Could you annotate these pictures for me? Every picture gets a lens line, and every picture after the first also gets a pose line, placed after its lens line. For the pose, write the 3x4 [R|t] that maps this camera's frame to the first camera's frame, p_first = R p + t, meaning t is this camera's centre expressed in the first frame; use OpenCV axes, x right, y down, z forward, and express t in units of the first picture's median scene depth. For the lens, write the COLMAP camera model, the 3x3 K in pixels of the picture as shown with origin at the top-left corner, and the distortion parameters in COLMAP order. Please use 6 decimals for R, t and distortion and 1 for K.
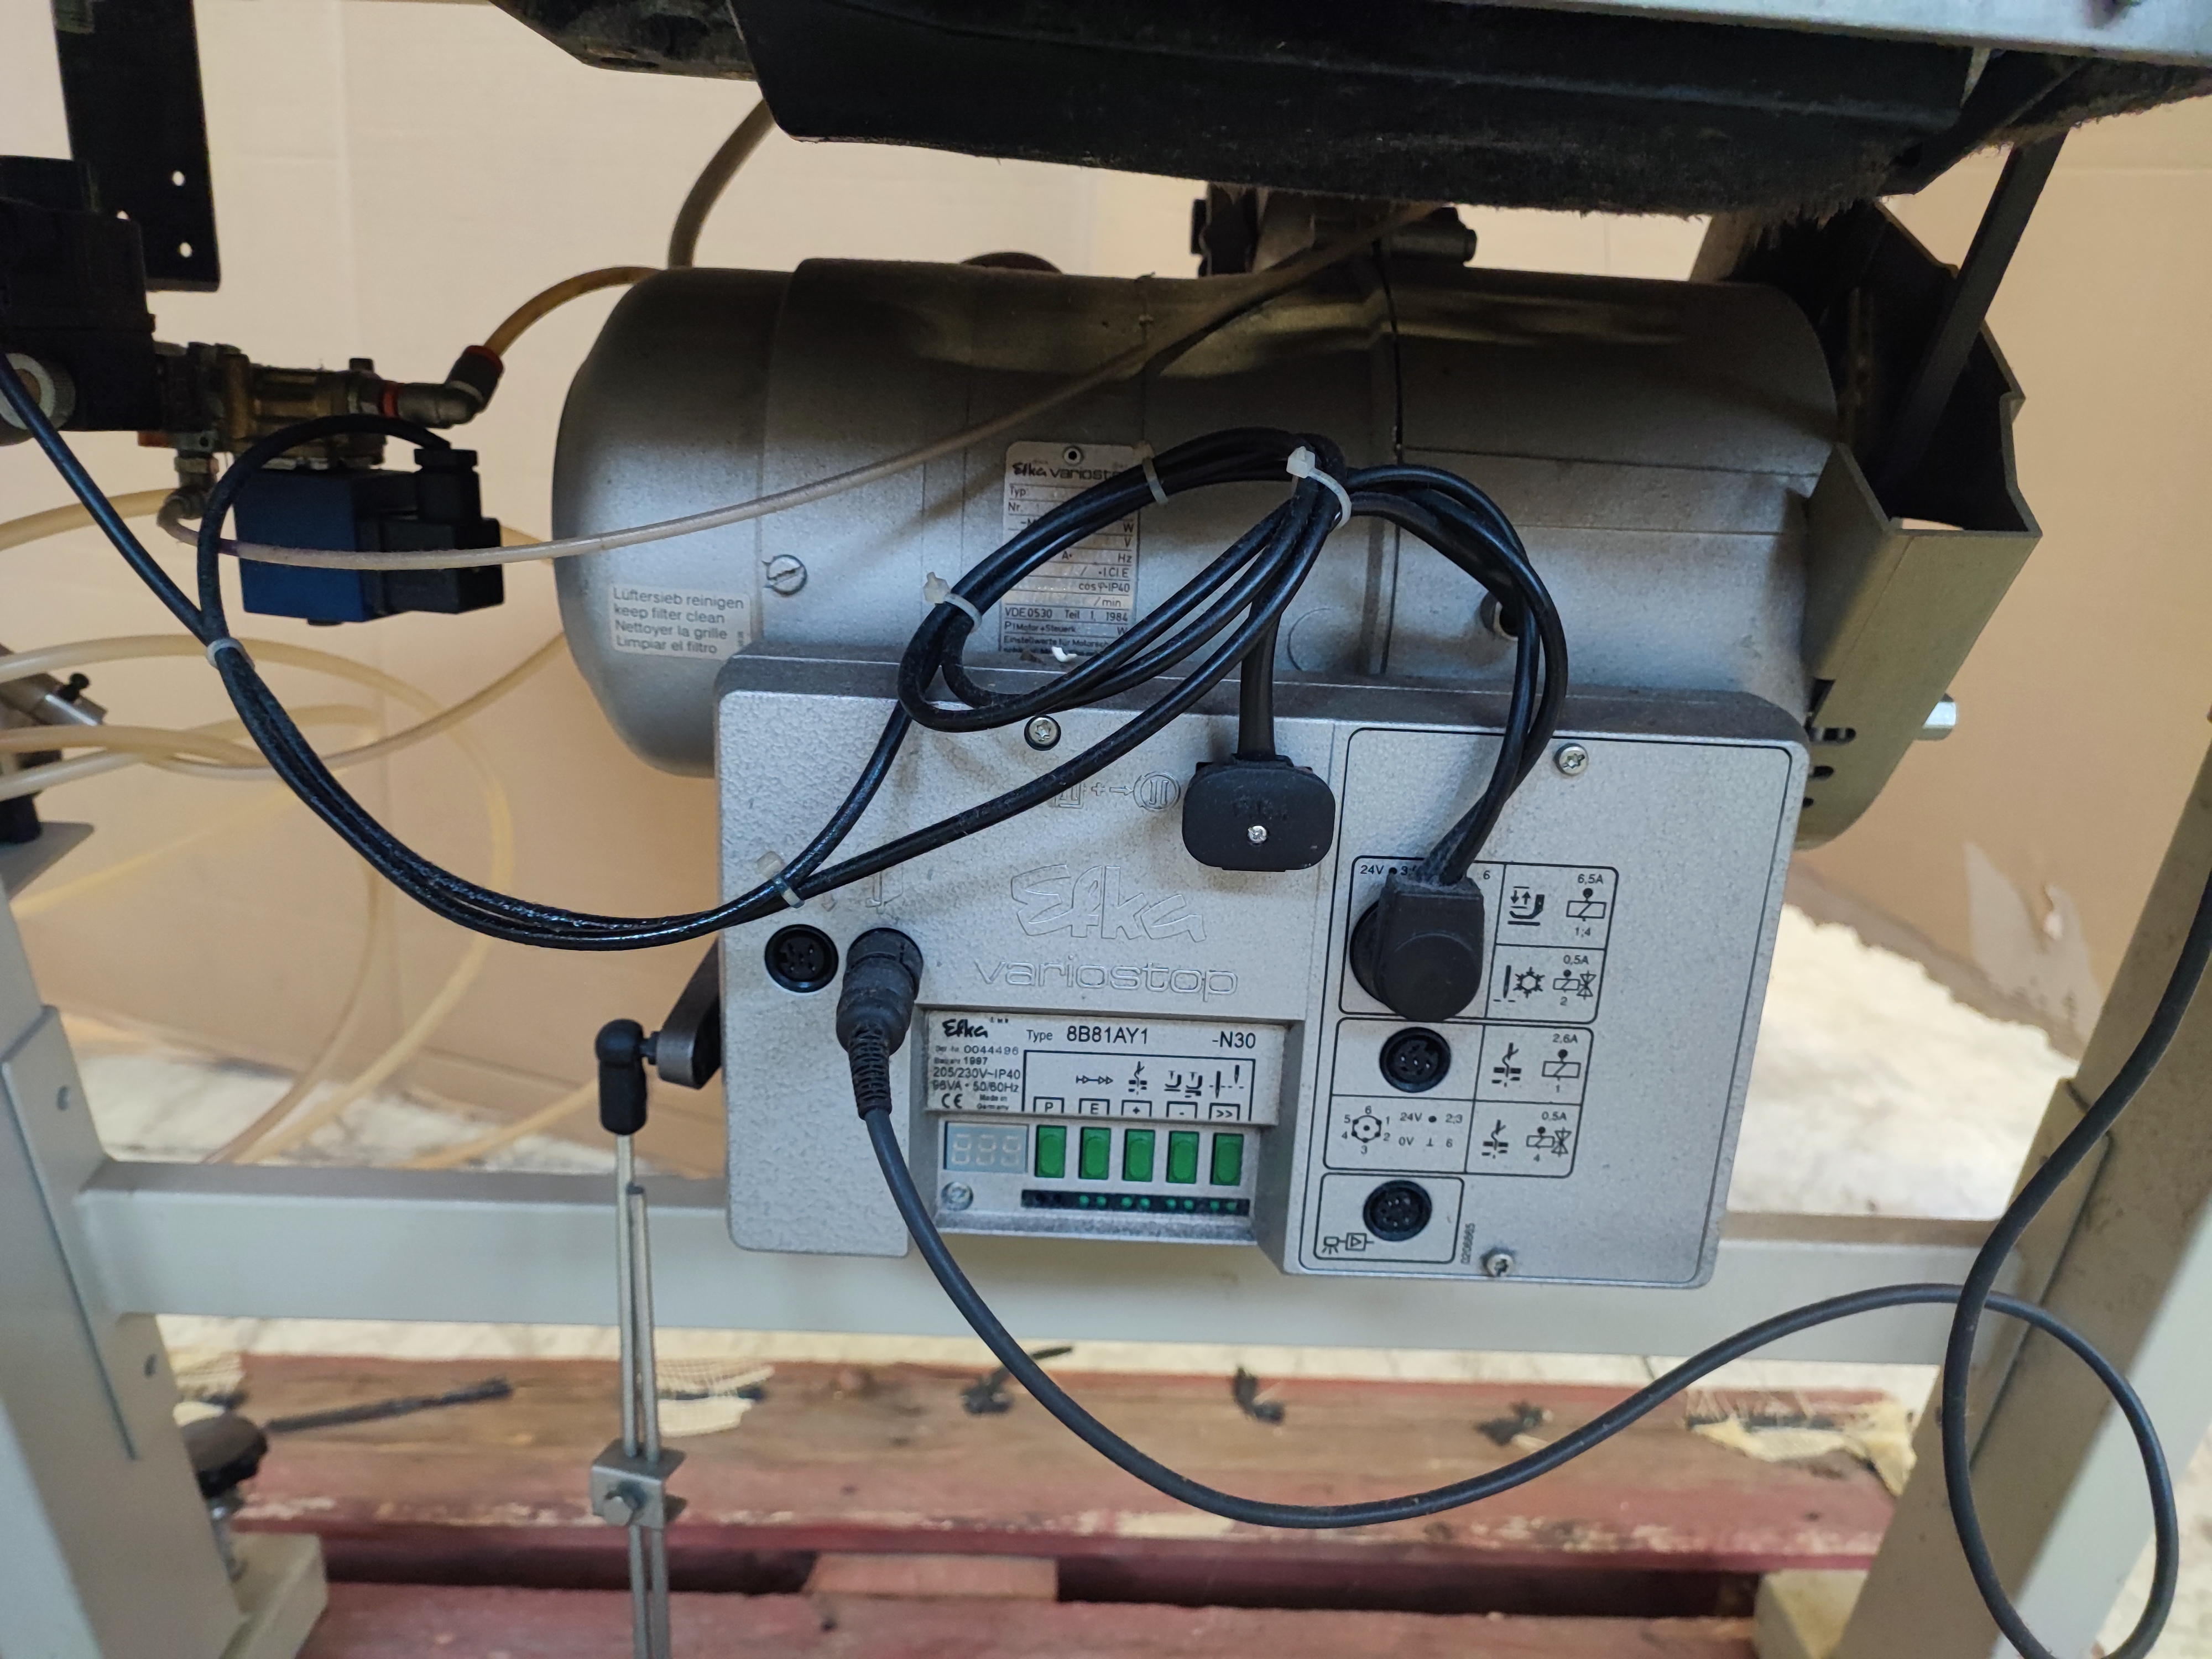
lens RADIAL K [[1626.2, 0, 1117.9], [0, 1626.2, 836.2], [0, 0, 1]] dist [0.027541, -0.047330]
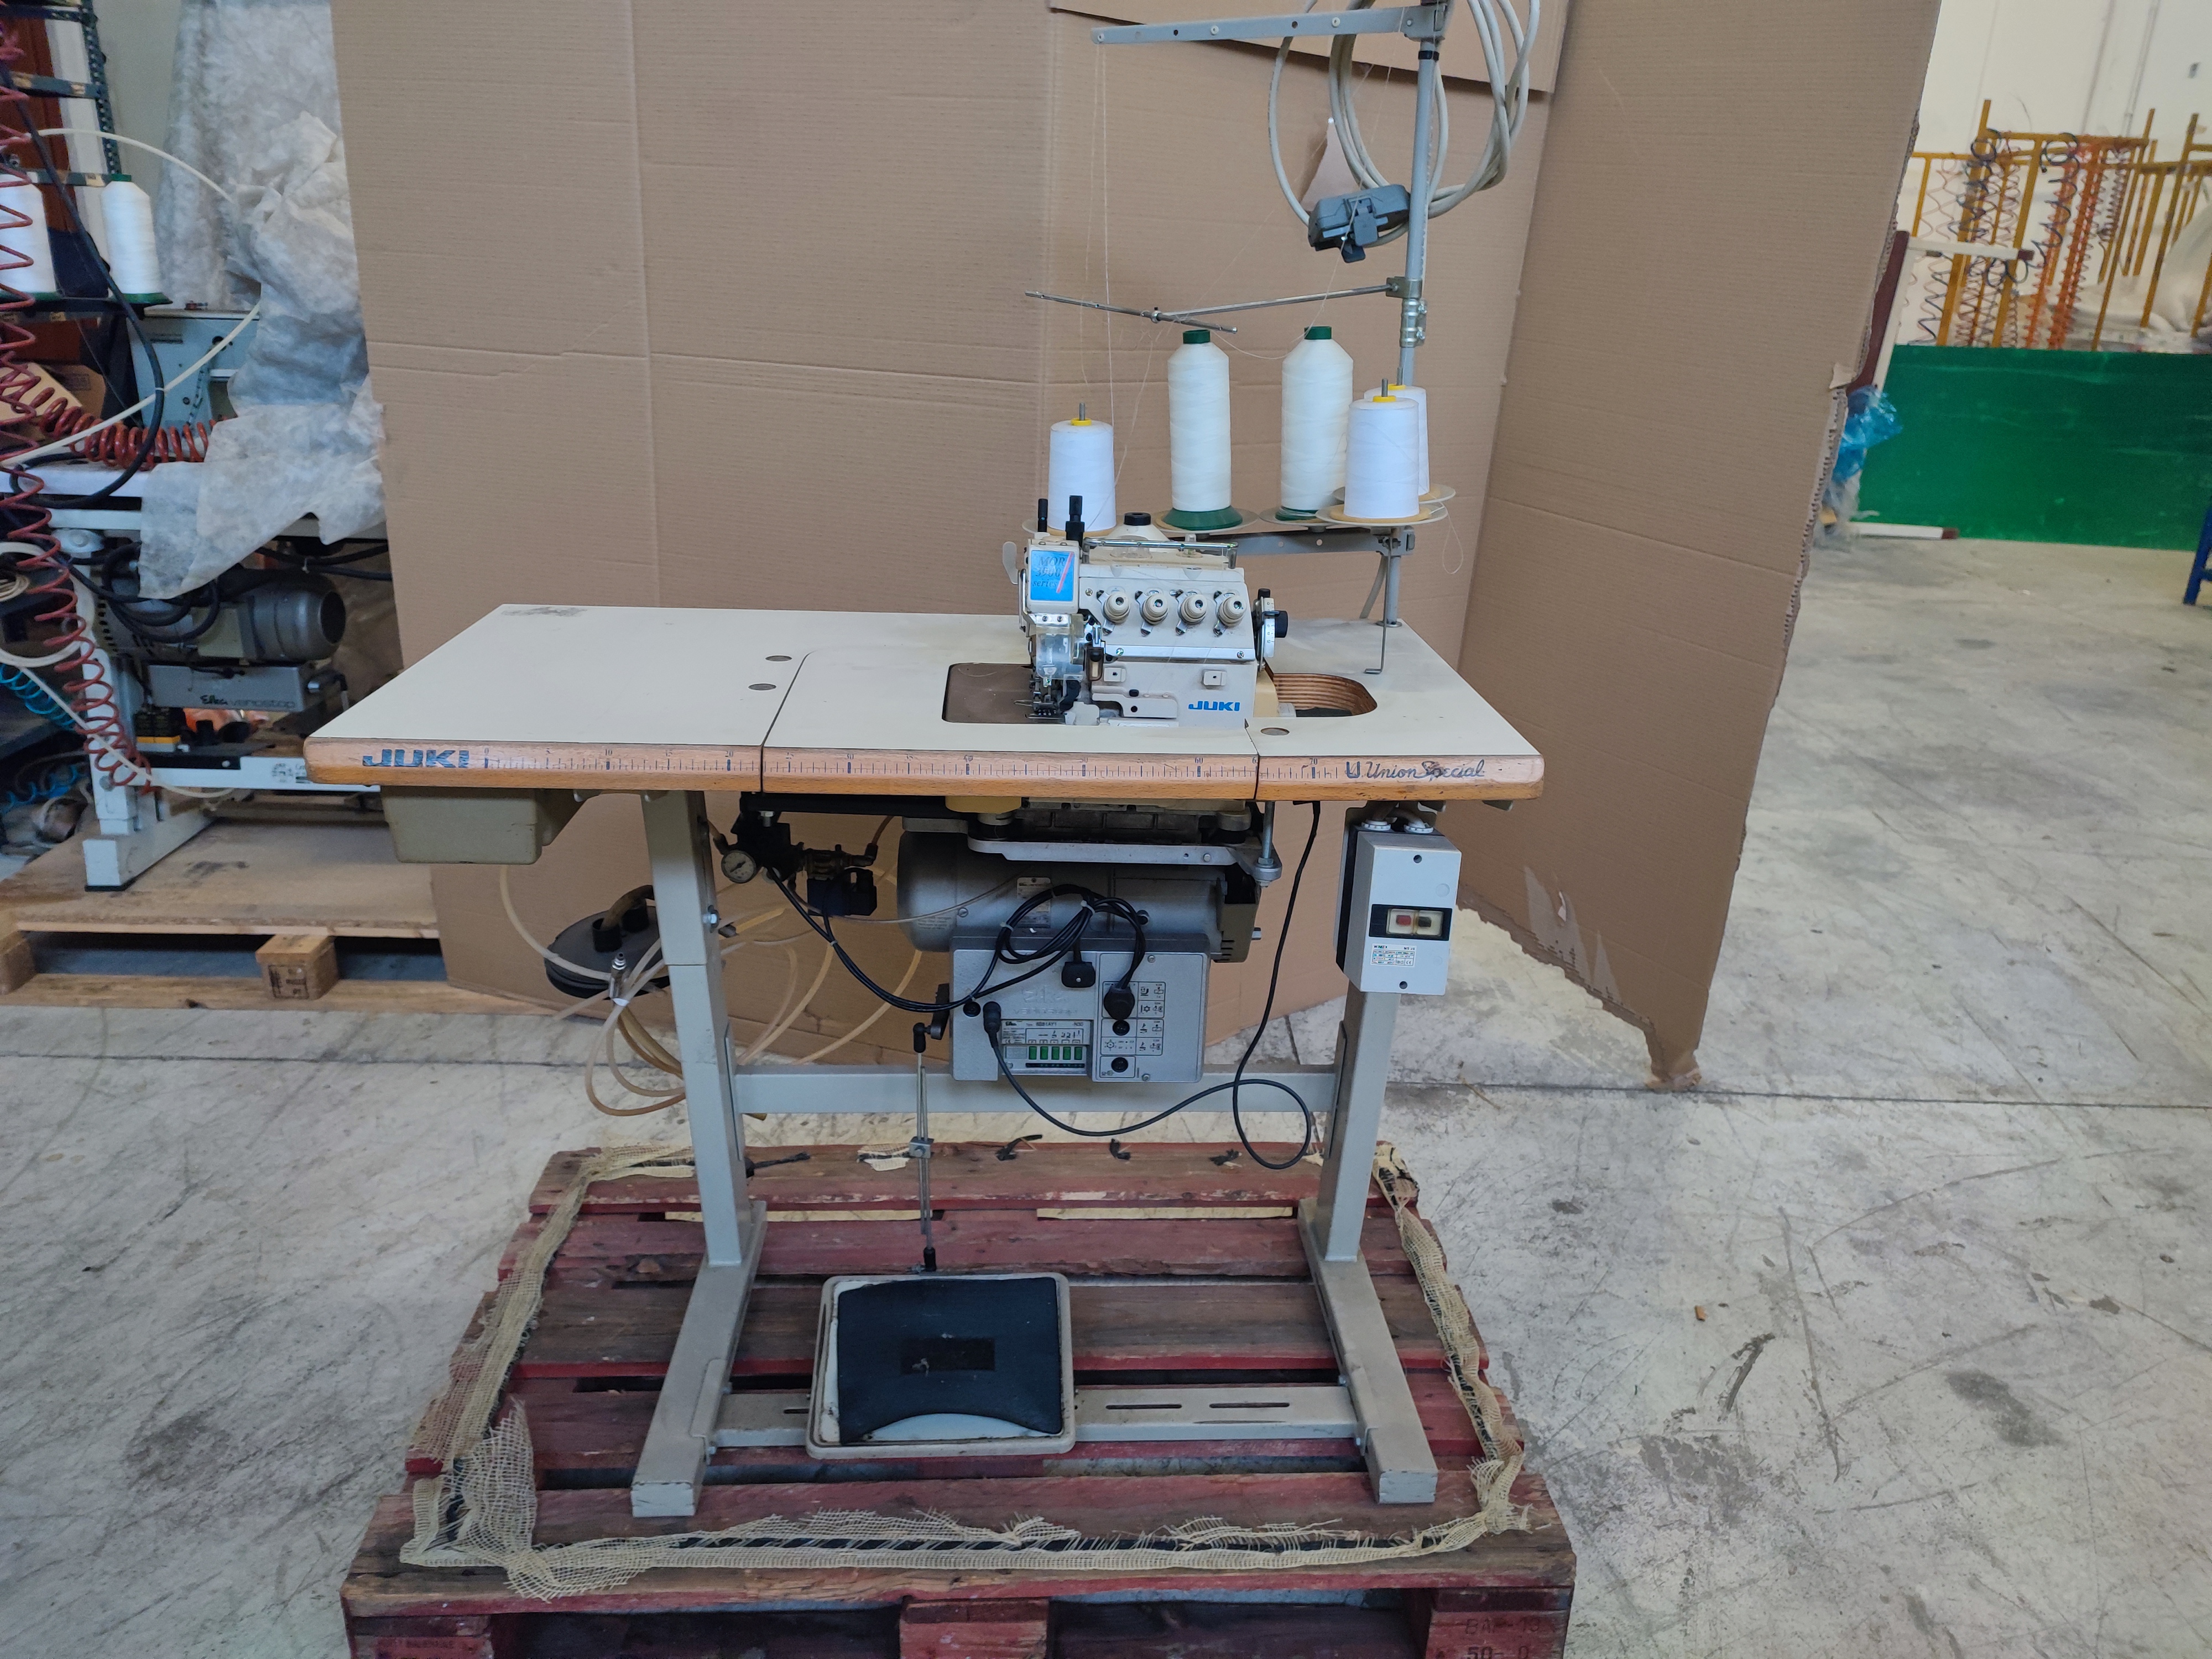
lens RADIAL K [[1611.9, 0, 1114.2], [0, 1611.9, 828.0], [0, 0, 1]] dist [0.019814, -0.007792]
pose [[0.999357, -0.029493, 0.020369, 0.095240], [0.028265, 0.997908, 0.058142, -0.588390], [-0.022042, -0.057529, 0.998100, -2.955849]]
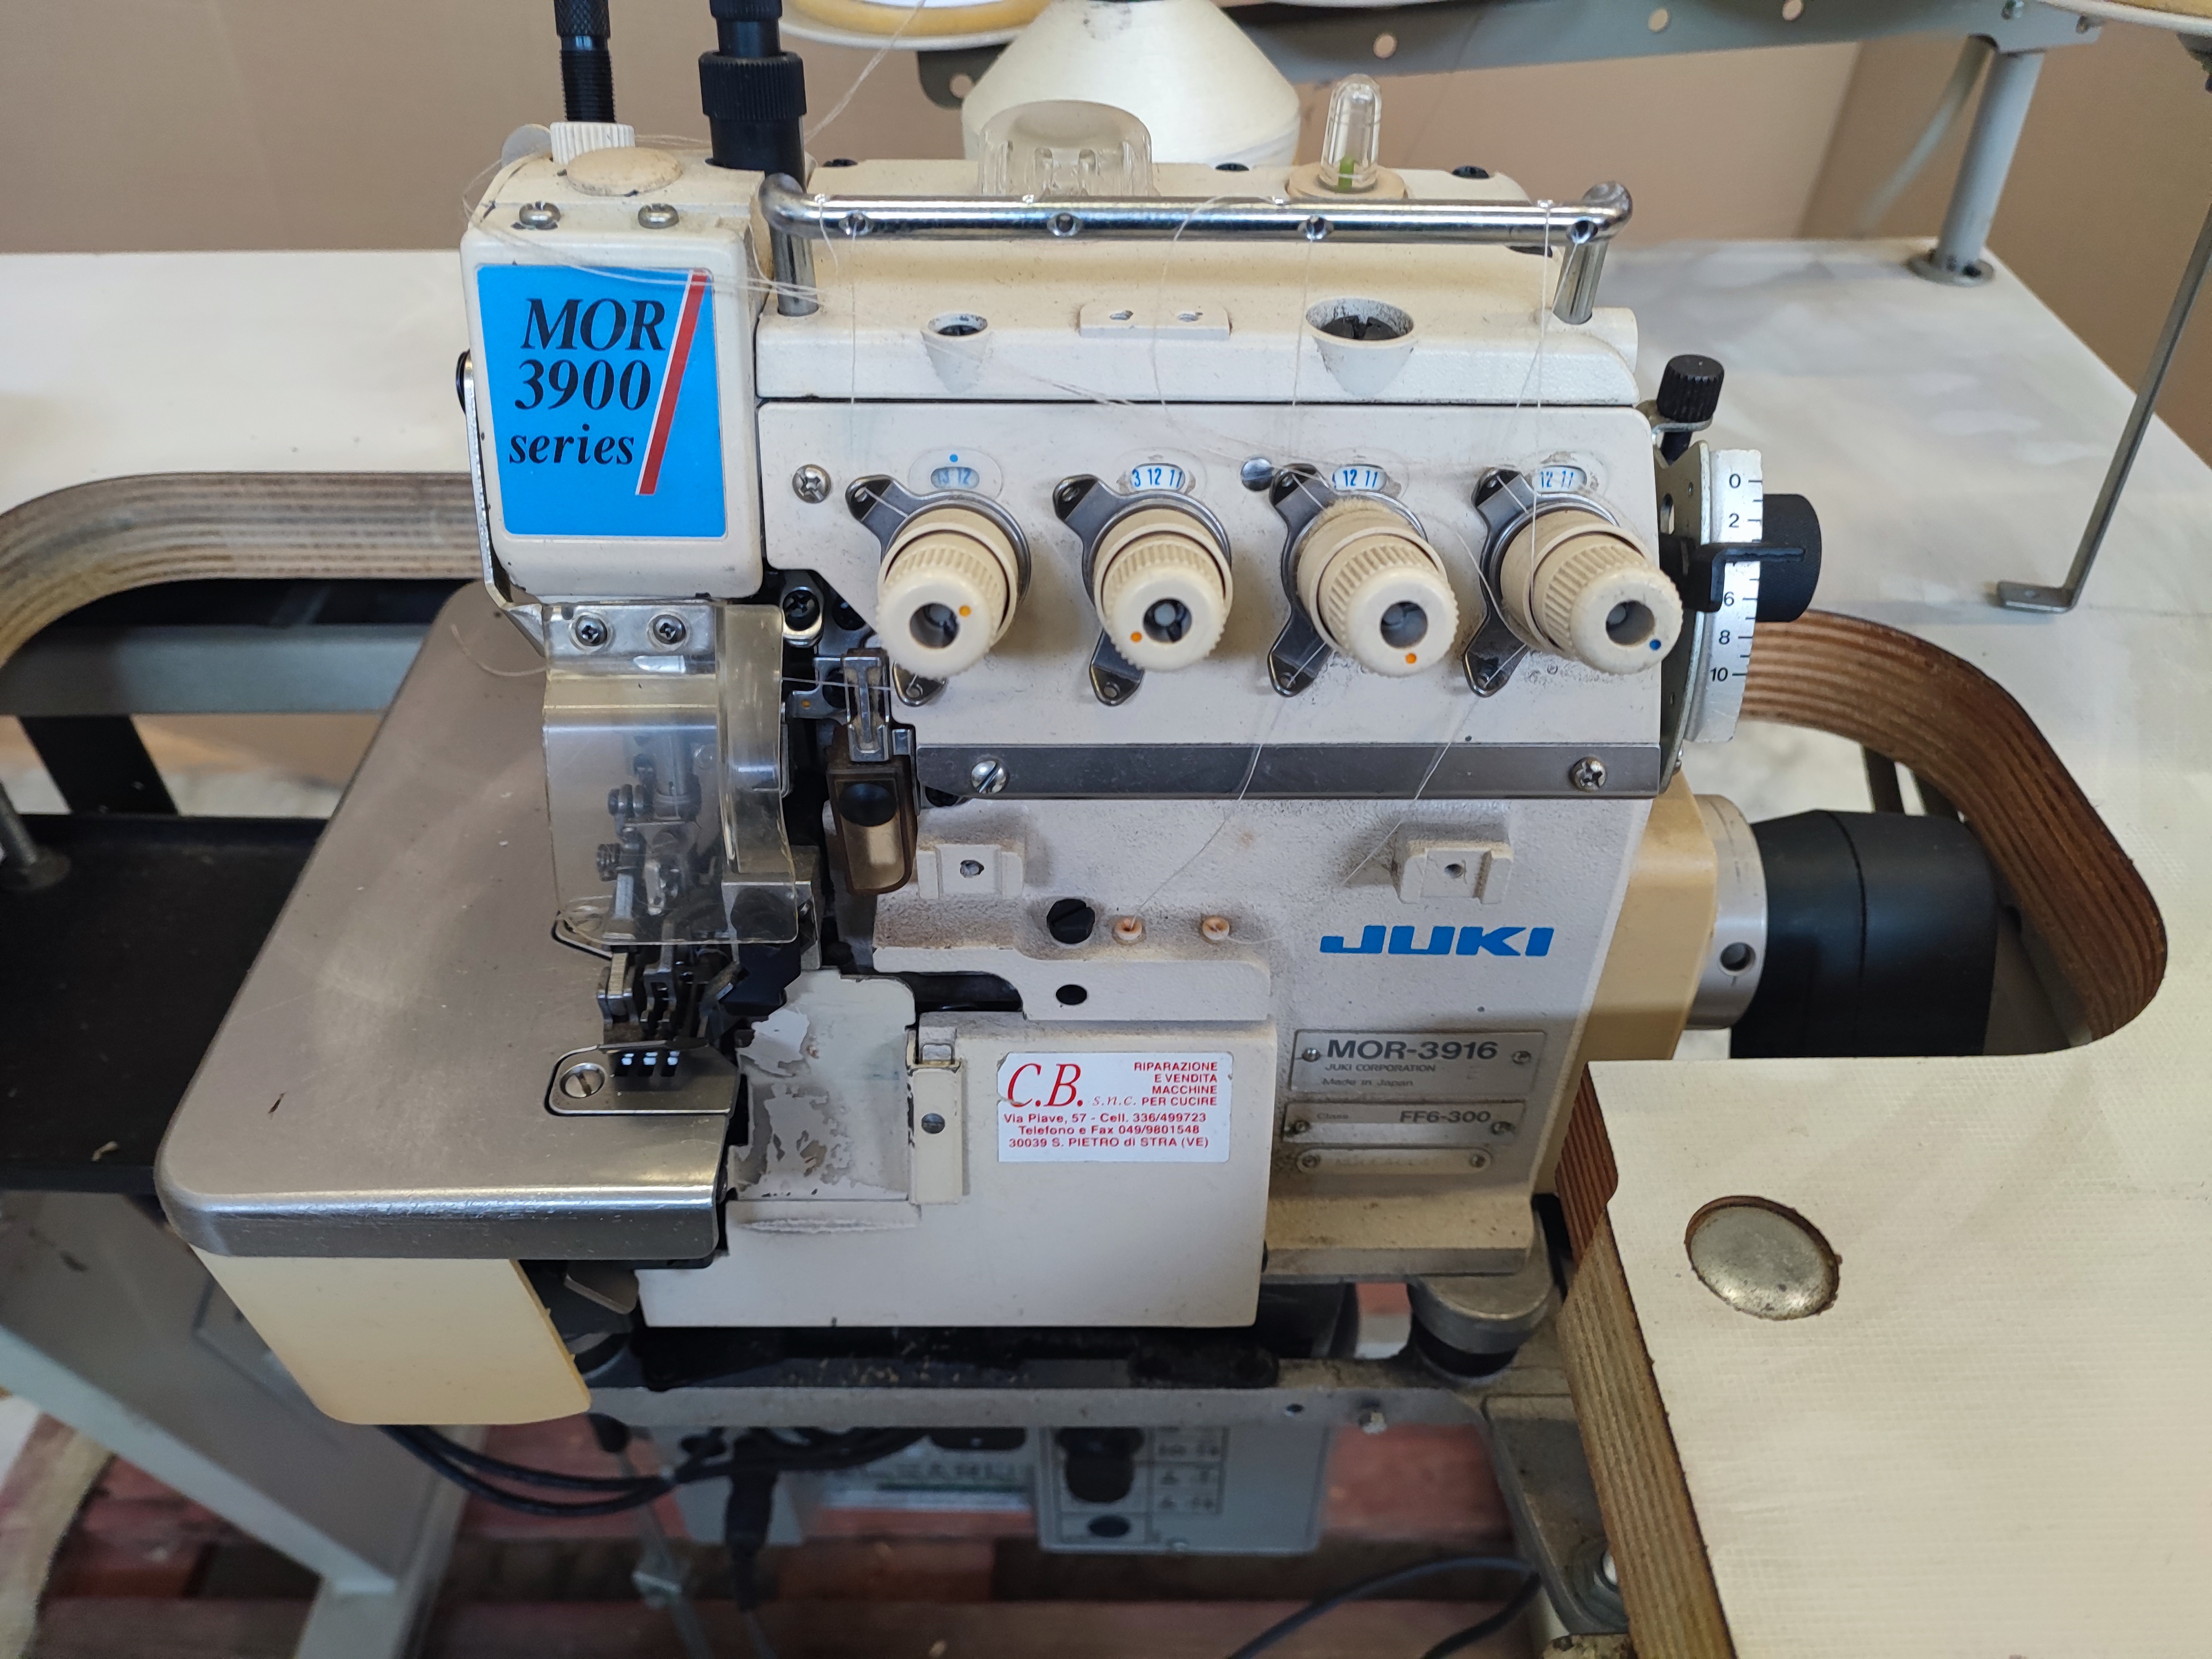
lens RADIAL K [[1626.2, 0, 1105.4], [0, 1626.2, 825.9], [0, 0, 1]] dist [0.027541, -0.047330]
pose [[0.998170, -0.022500, -0.056127, 0.275662], [0.043524, 0.911697, 0.408551, -1.024526], [0.041978, -0.410246, 0.911008, -0.180181]]
